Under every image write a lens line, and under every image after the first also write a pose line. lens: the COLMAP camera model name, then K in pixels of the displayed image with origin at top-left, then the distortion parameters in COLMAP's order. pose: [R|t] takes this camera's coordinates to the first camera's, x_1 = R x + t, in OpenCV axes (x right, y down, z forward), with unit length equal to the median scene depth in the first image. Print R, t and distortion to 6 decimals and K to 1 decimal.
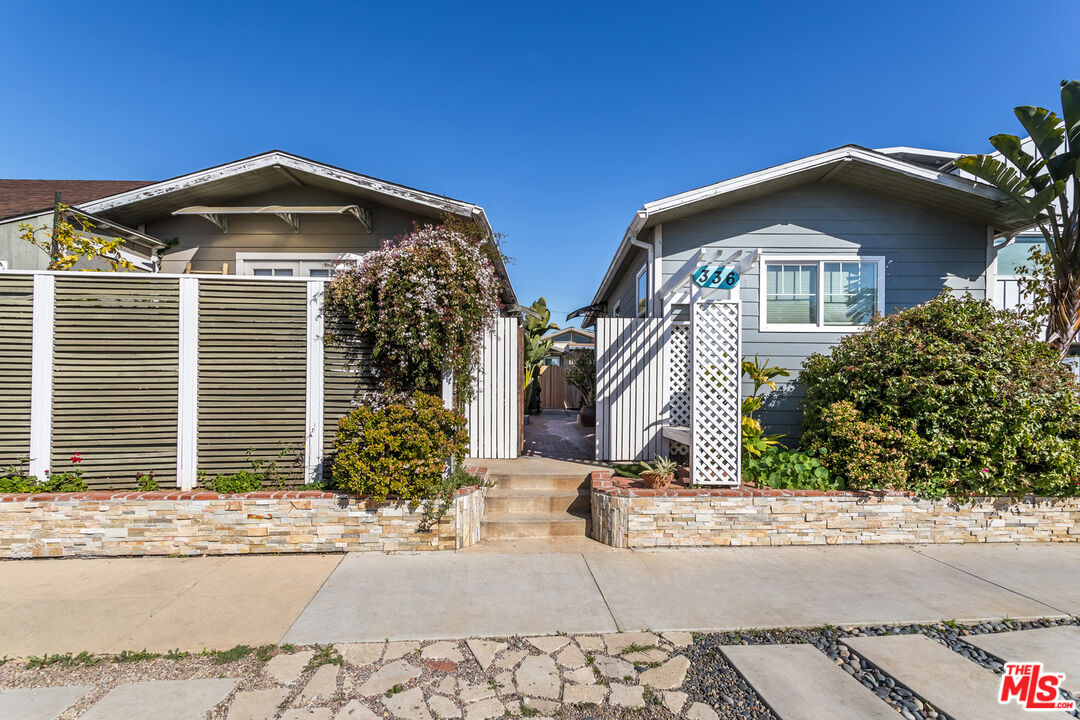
lens RADIAL K [[462.2, 0, 540.6], [0, 462.2, 400.2], [0, 0, 1]] dist [0.002144, 0.000381]
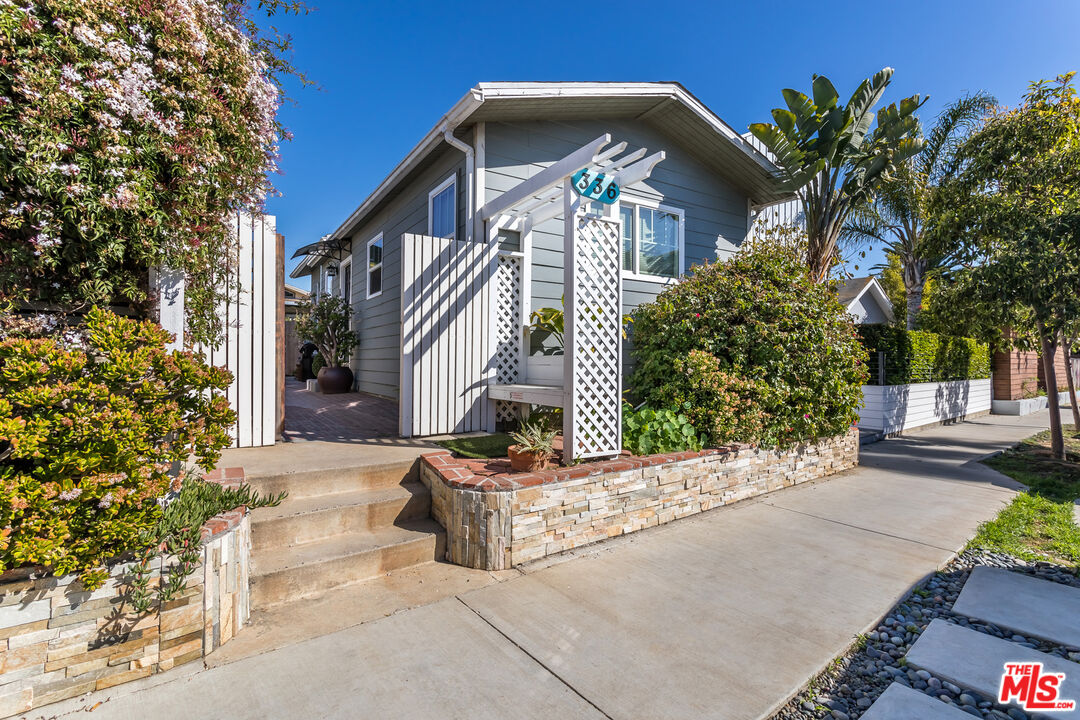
lens RADIAL K [[506.6, 0, 543.2], [0, 506.6, 358.5], [0, 0, 1]] dist [-0.001239, 0.001044]
pose [[0.854471, -0.000855, 0.519499, -0.132493], [0.005558, 0.999956, -0.007496, 0.026290], [-0.519470, 0.009293, 0.854438, 0.330339]]
